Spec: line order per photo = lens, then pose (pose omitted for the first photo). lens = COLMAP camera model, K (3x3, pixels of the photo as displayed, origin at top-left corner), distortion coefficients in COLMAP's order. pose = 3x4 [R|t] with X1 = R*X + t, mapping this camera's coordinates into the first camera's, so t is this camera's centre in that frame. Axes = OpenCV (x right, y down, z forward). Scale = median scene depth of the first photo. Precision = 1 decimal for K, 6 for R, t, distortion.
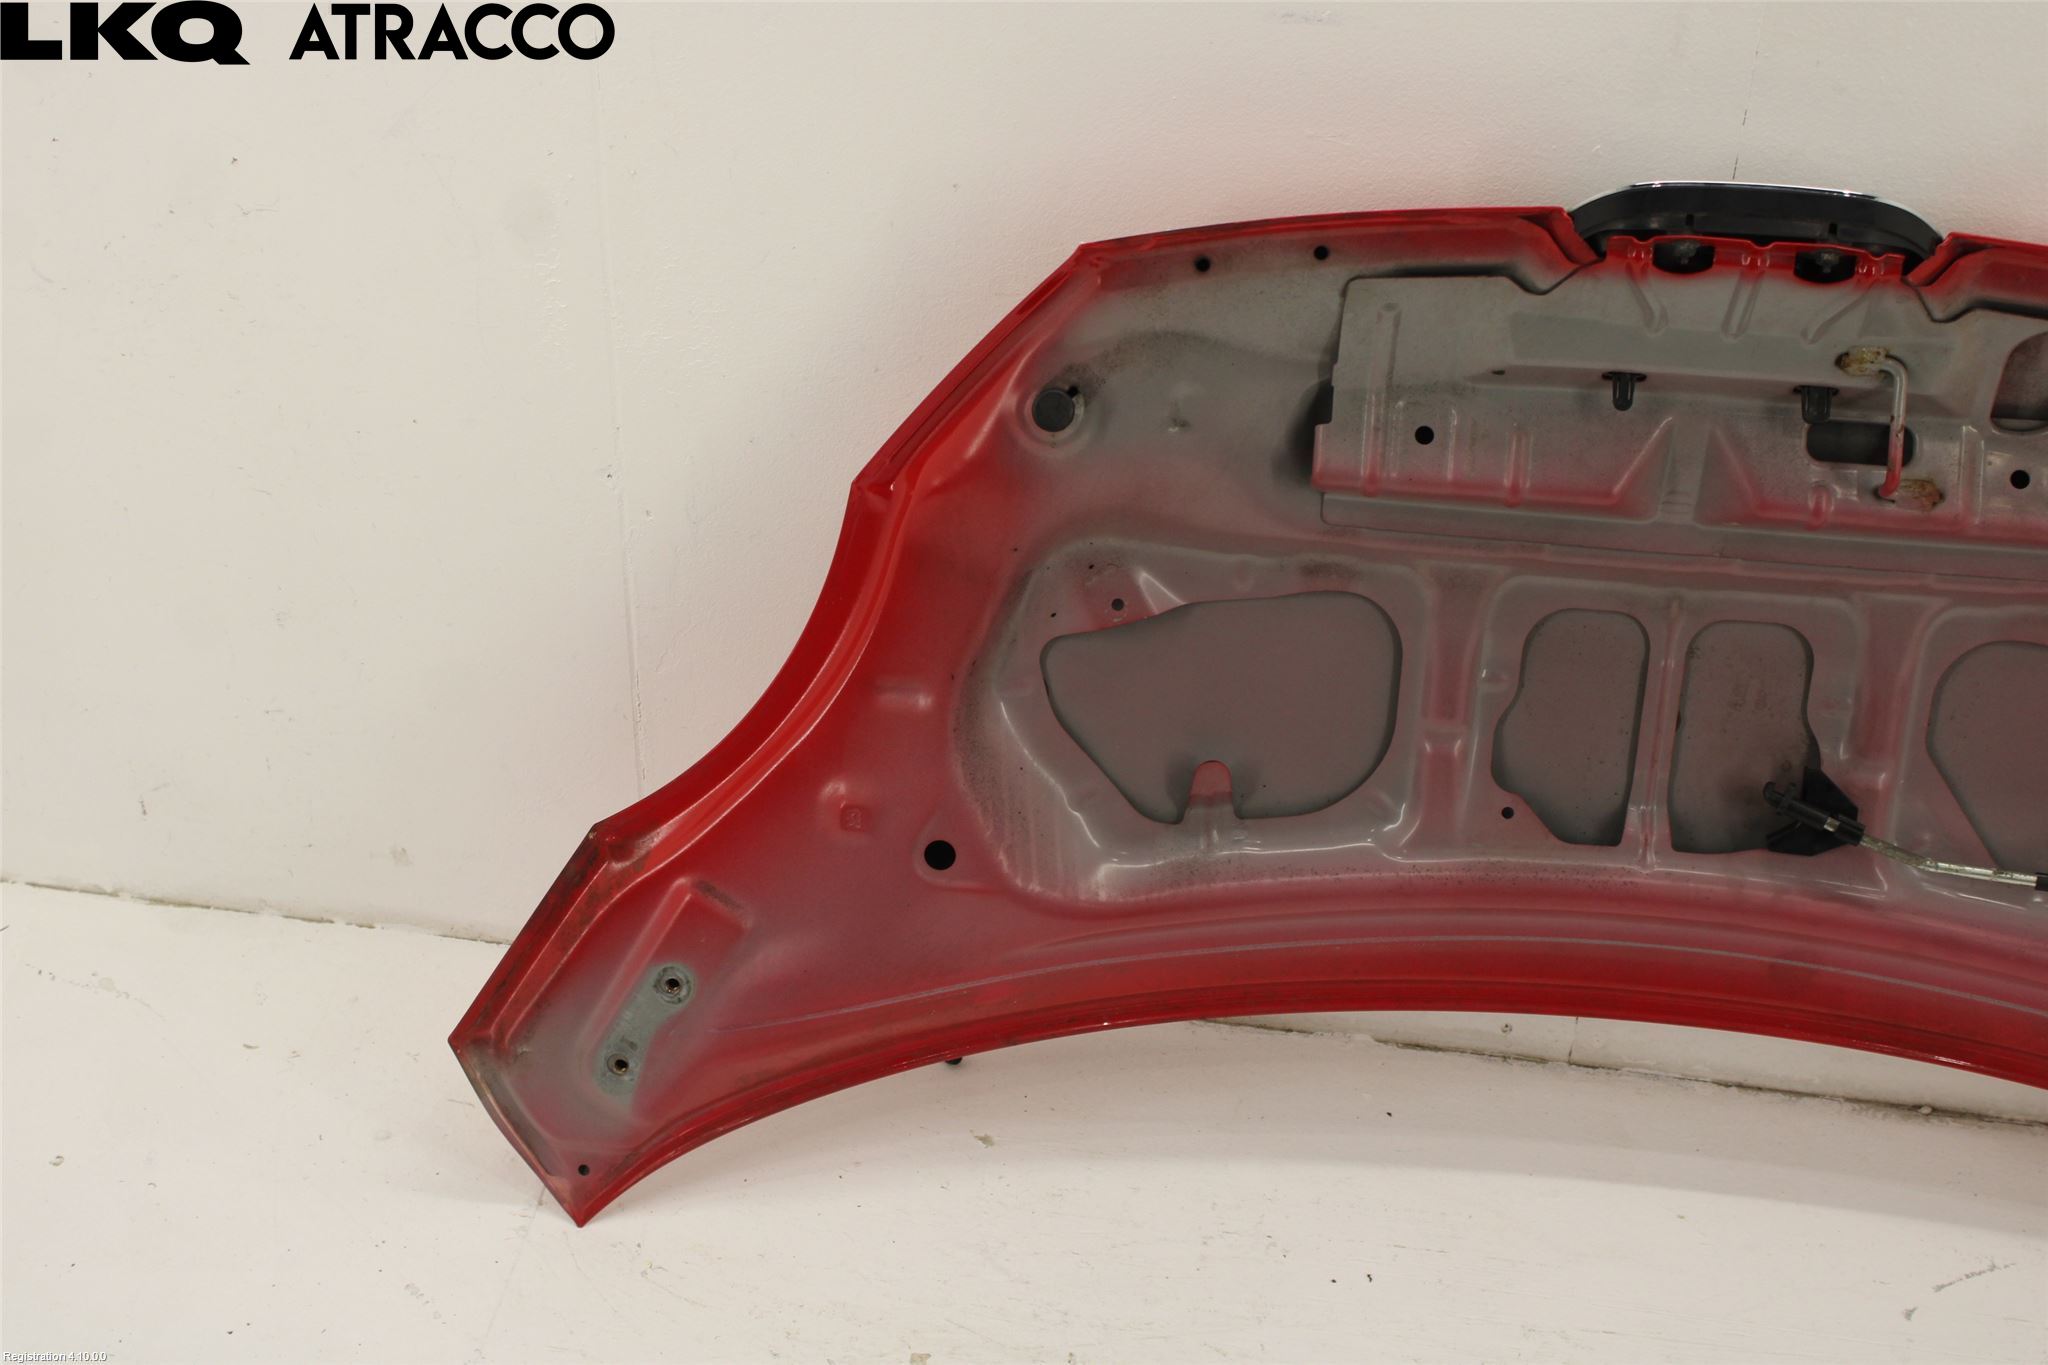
lens RADIAL K [[2927.5, 0, 1017.3], [0, 2927.5, 679.5], [0, 0, 1]] dist [-0.036451, 0.000000]
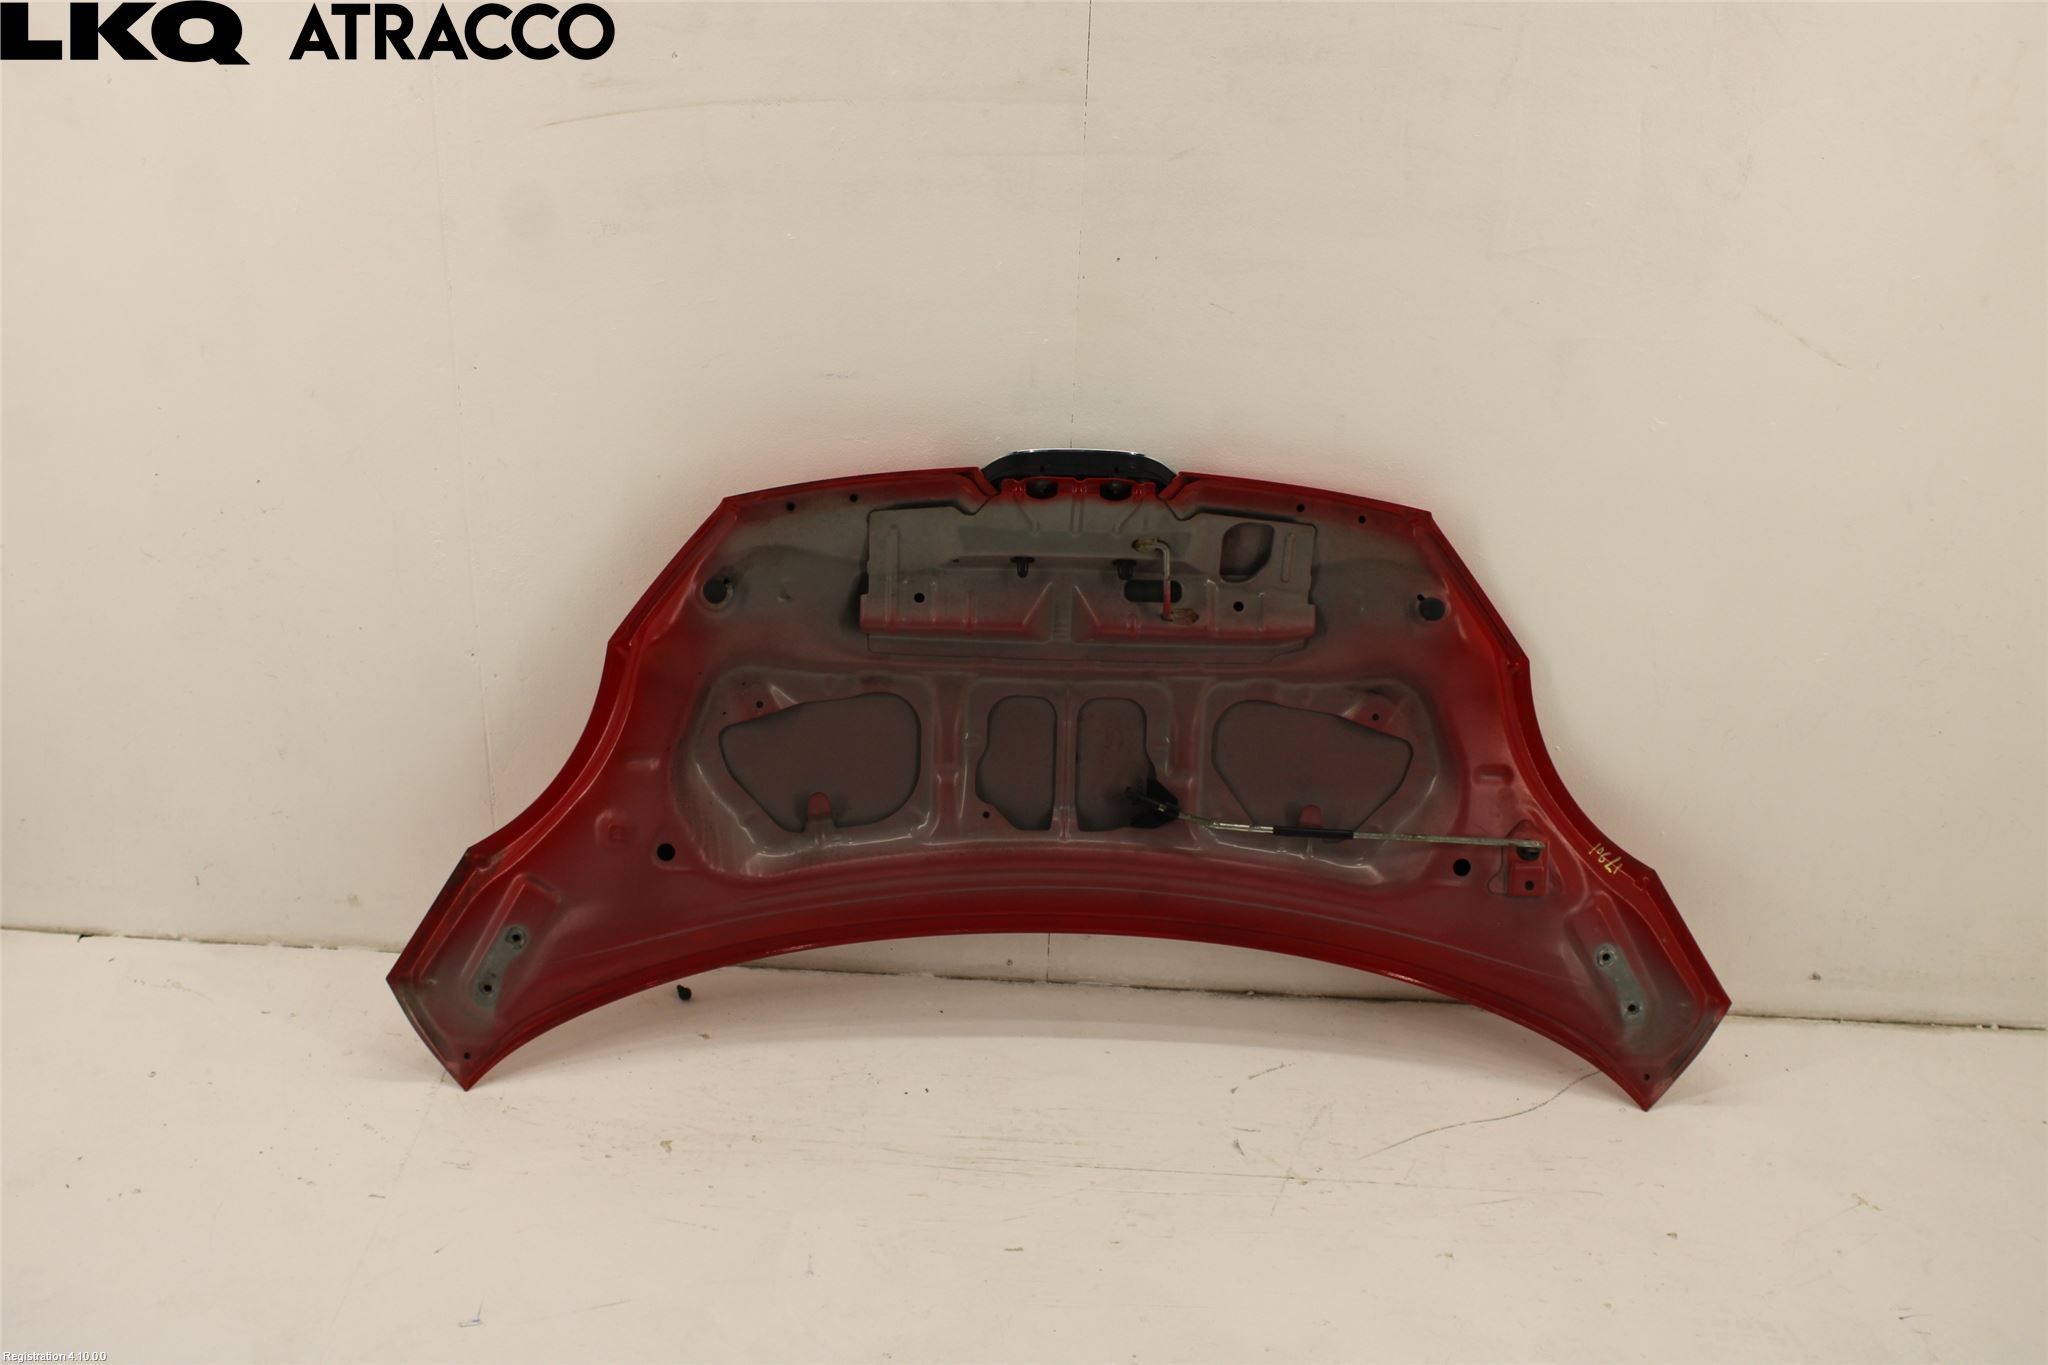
lens RADIAL K [[2259.7, 0, 1030.3], [0, 2259.7, 685.8], [0, 0, 1]] dist [-0.088512, 0.000000]
pose [[0.993687, -0.043495, 0.103415, 0.055427], [0.058083, 0.988085, -0.142529, 0.166617], [-0.095983, 0.147635, 0.984373, -0.373034]]
